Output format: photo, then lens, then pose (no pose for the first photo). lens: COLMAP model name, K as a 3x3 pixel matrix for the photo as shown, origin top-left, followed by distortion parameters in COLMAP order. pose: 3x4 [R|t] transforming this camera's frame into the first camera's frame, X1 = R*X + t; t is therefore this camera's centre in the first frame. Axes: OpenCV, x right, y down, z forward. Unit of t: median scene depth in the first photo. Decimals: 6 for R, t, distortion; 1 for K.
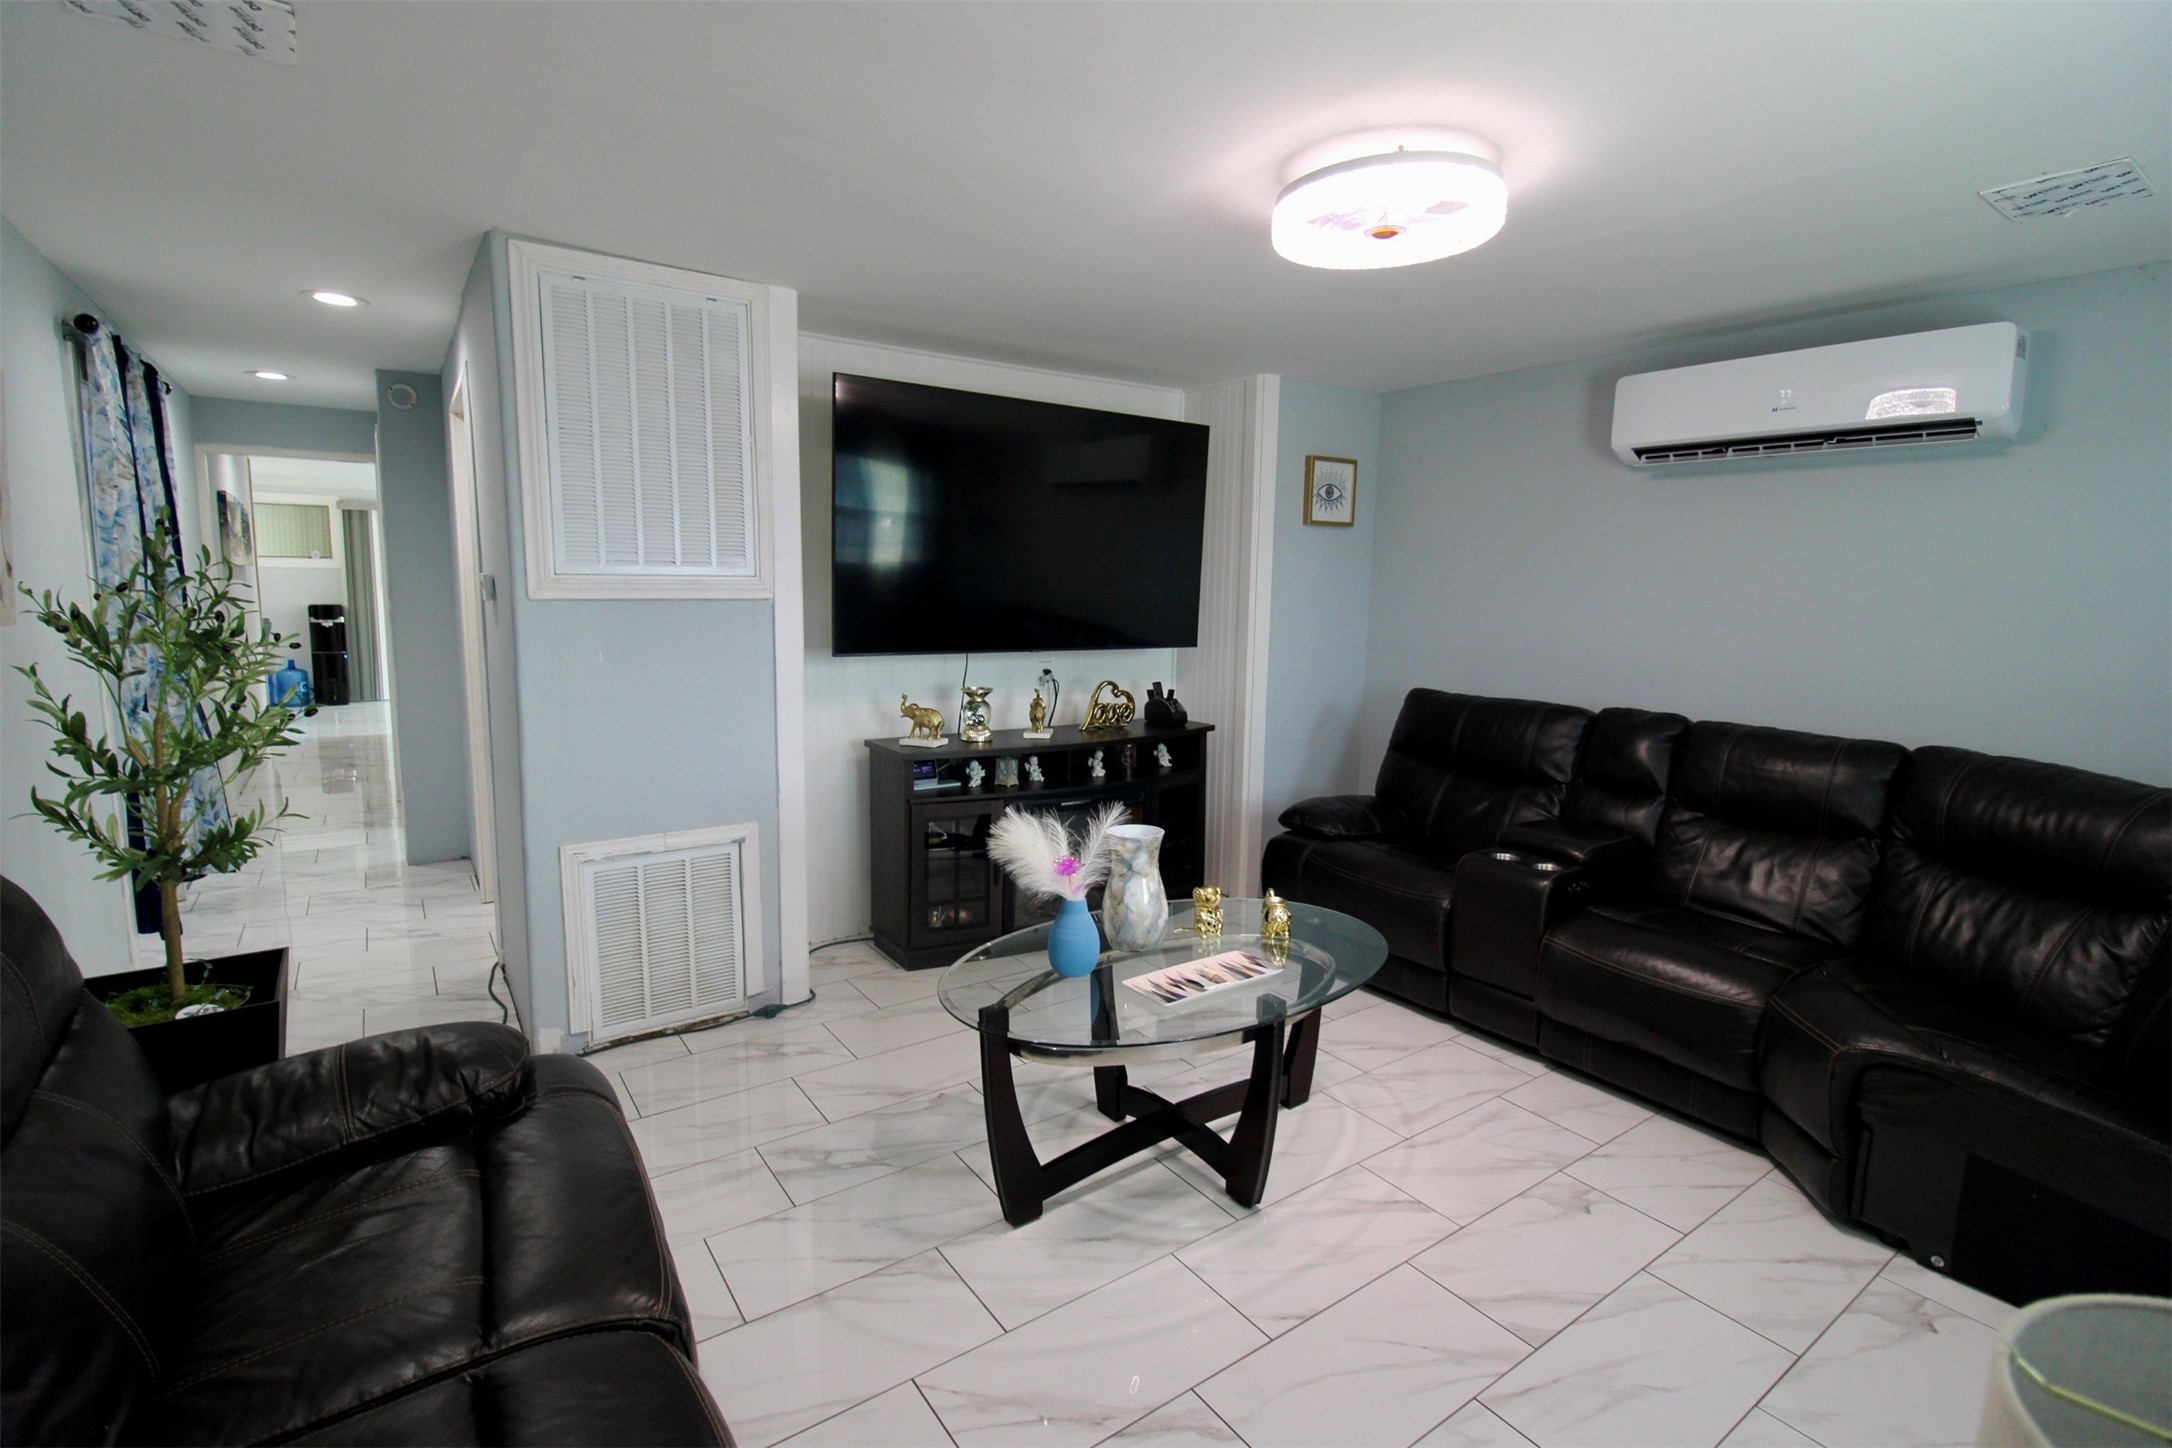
lens RADIAL K [[1005.8, 0, 1091.3], [0, 1005.8, 713.1], [0, 0, 1]] dist [0.000928, -0.012576]
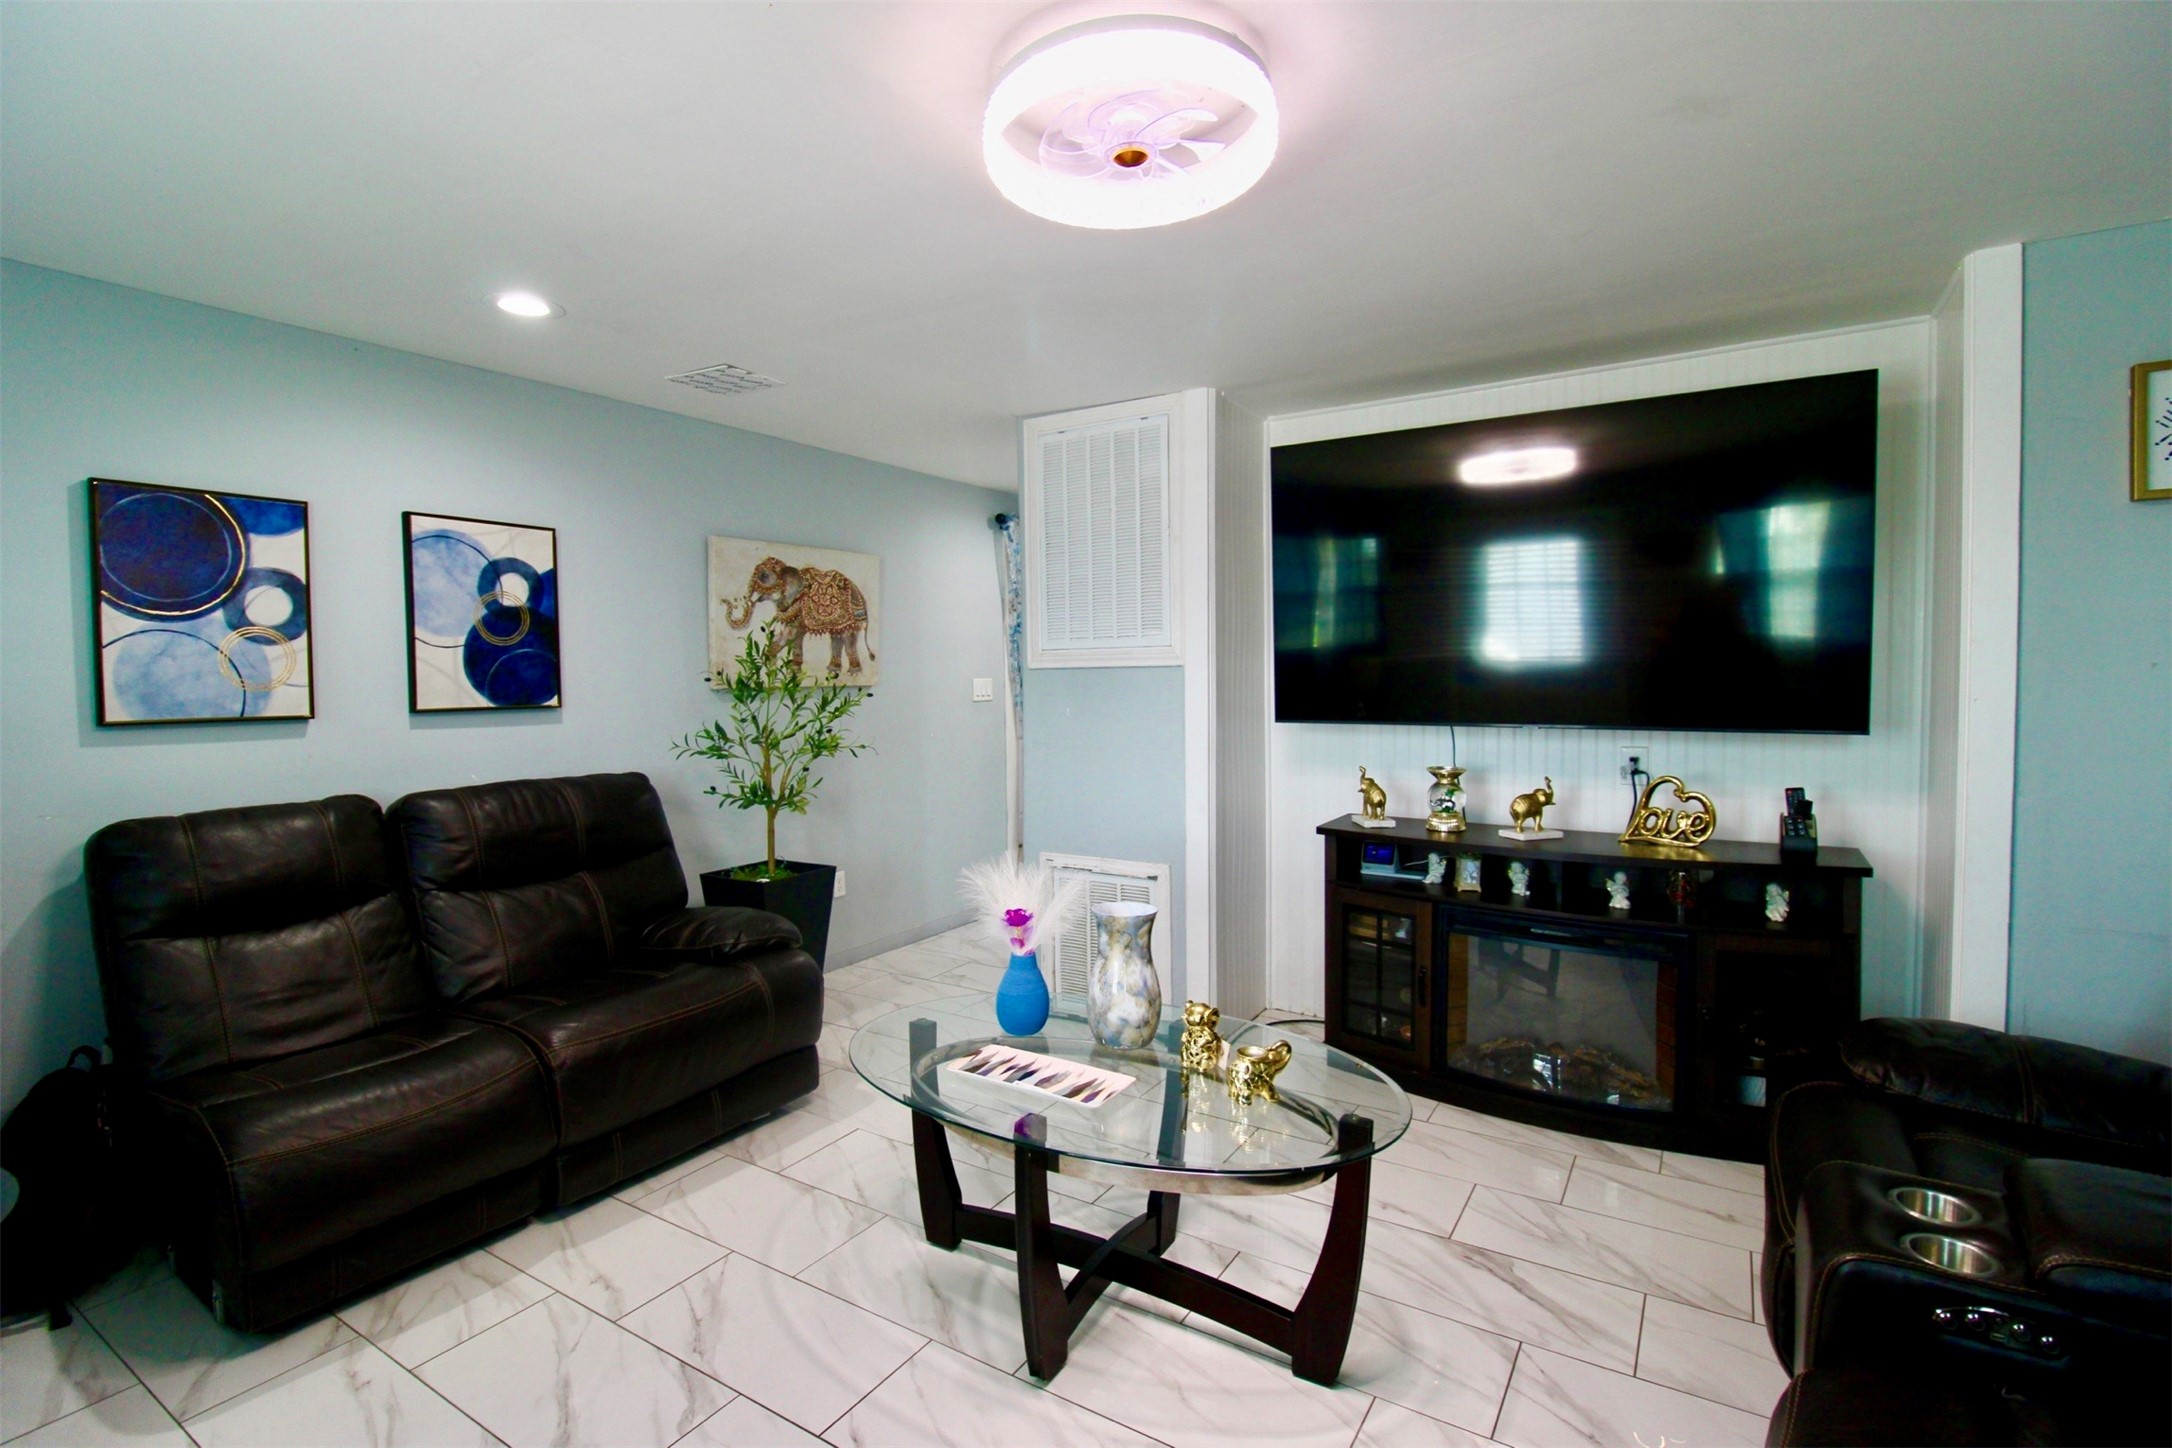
lens RADIAL K [[1005.8, 0, 1091.3], [0, 1005.8, 713.1], [0, 0, 1]] dist [0.000928, -0.012576]
pose [[0.382986, 0.016459, -0.923607, 0.565920], [-0.102504, 0.994424, -0.024784, -0.019643], [0.918049, 0.104165, 0.382538, 0.410657]]
